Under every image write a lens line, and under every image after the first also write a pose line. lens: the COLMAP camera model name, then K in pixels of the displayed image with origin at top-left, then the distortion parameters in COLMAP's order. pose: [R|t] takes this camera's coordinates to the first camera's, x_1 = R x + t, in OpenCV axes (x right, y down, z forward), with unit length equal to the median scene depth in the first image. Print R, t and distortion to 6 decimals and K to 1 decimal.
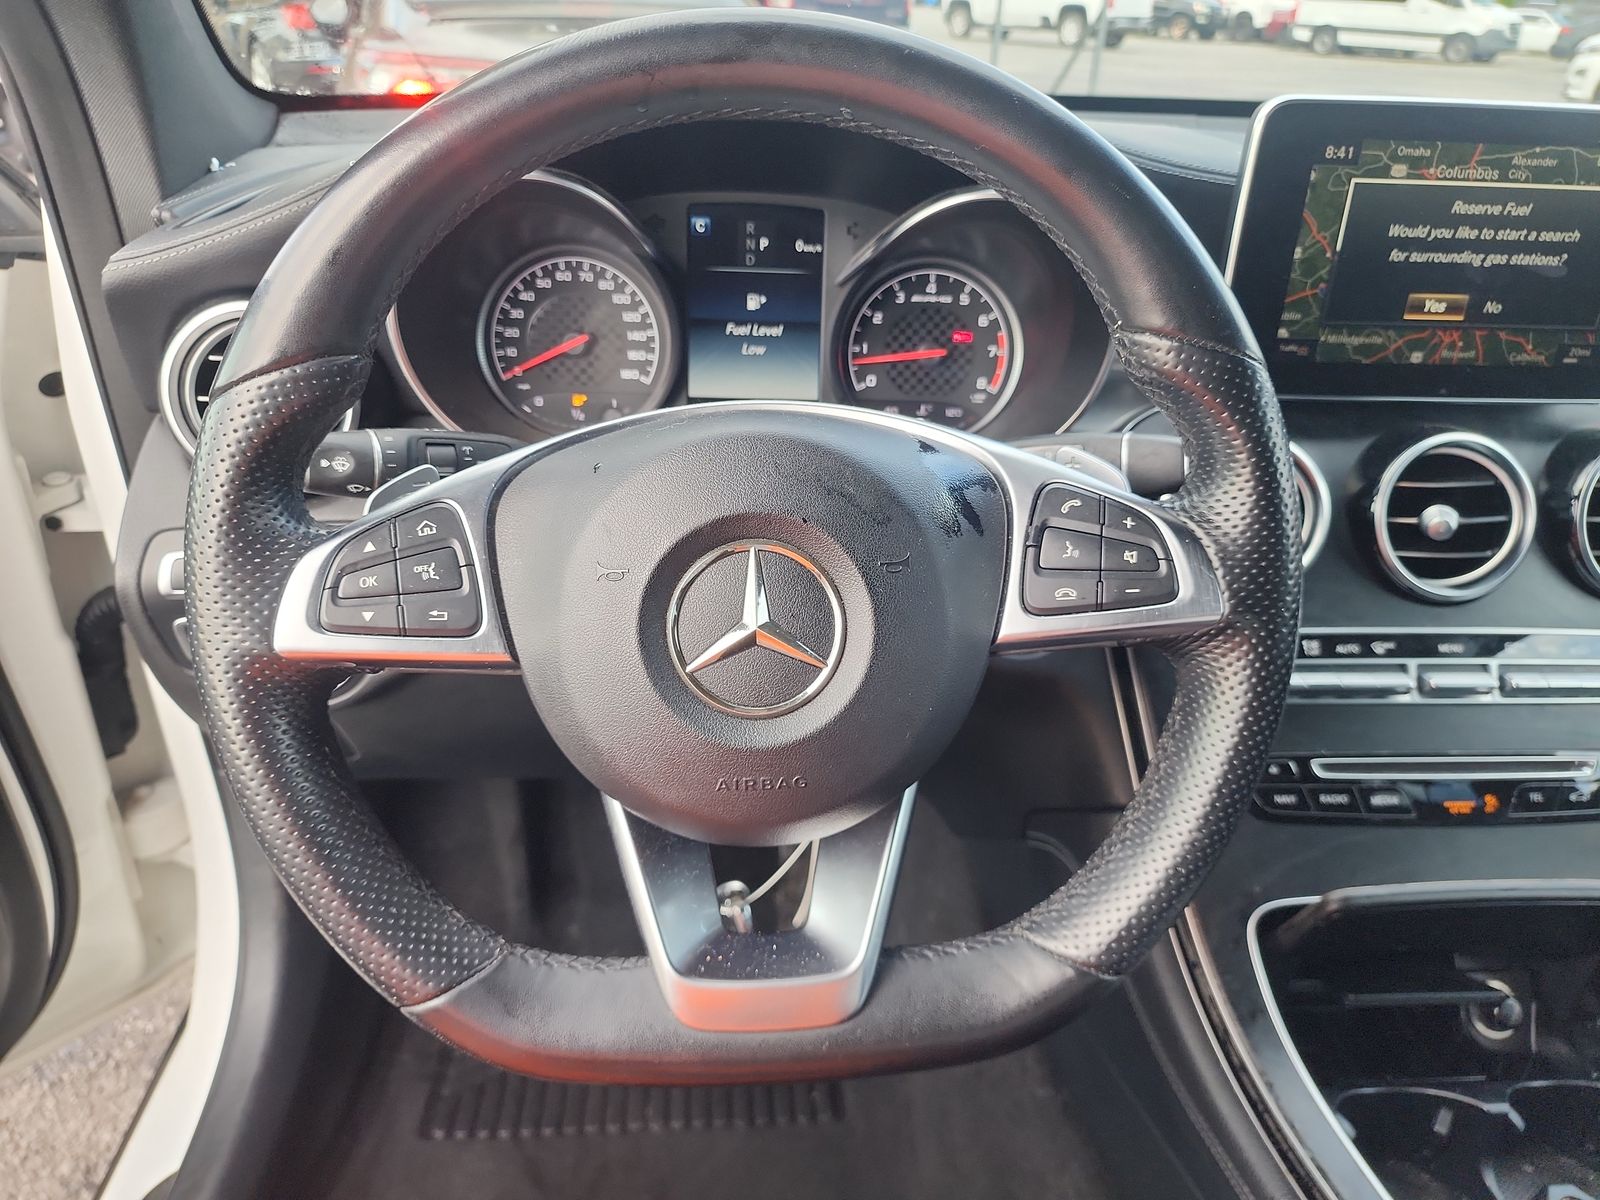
lens RADIAL K [[1084.2, 0, 796.6], [0, 1084.2, 460.4], [0, 0, 1]] dist [0.073446, -0.056622]
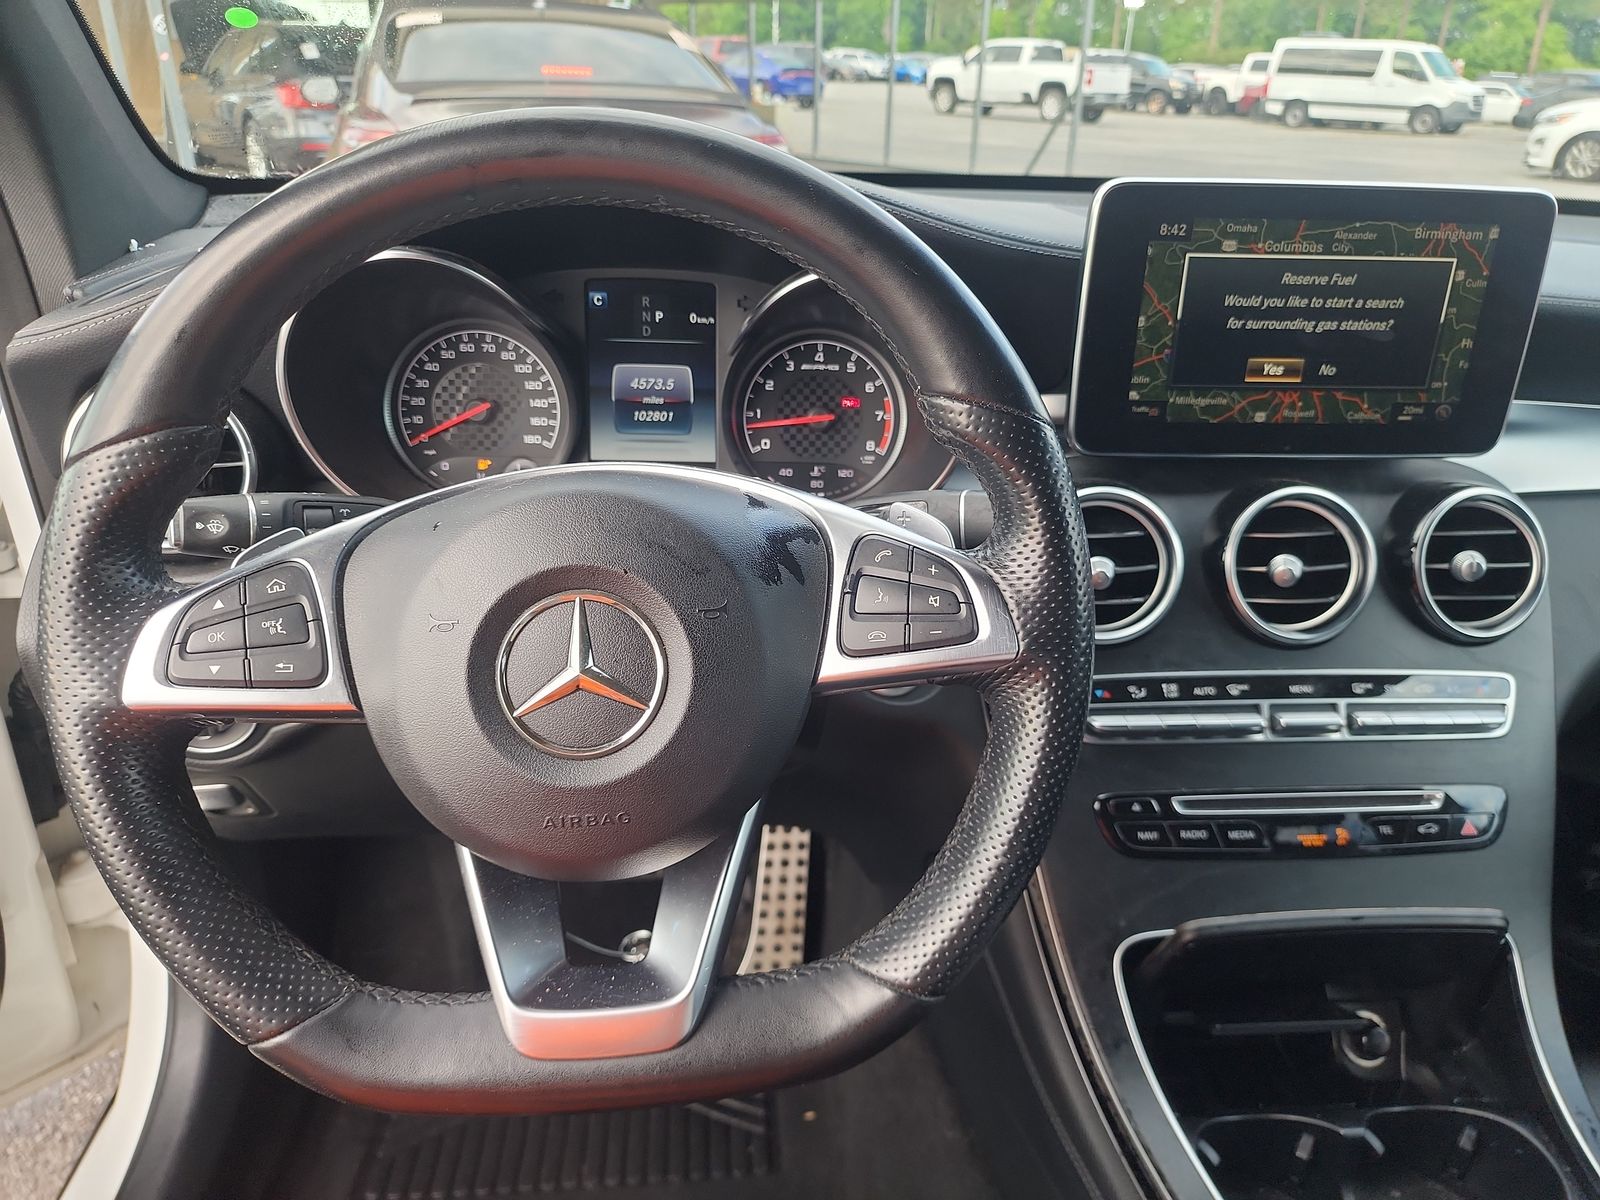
lens RADIAL K [[1063.5, 0, 800.8], [0, 1063.5, 486.3], [0, 0, 1]] dist [0.084217, -0.060685]
pose [[0.999744, -0.012053, 0.019136, 0.097895], [0.012727, 0.999289, -0.035483, 0.006059], [-0.018695, 0.035717, 0.999187, -0.040479]]
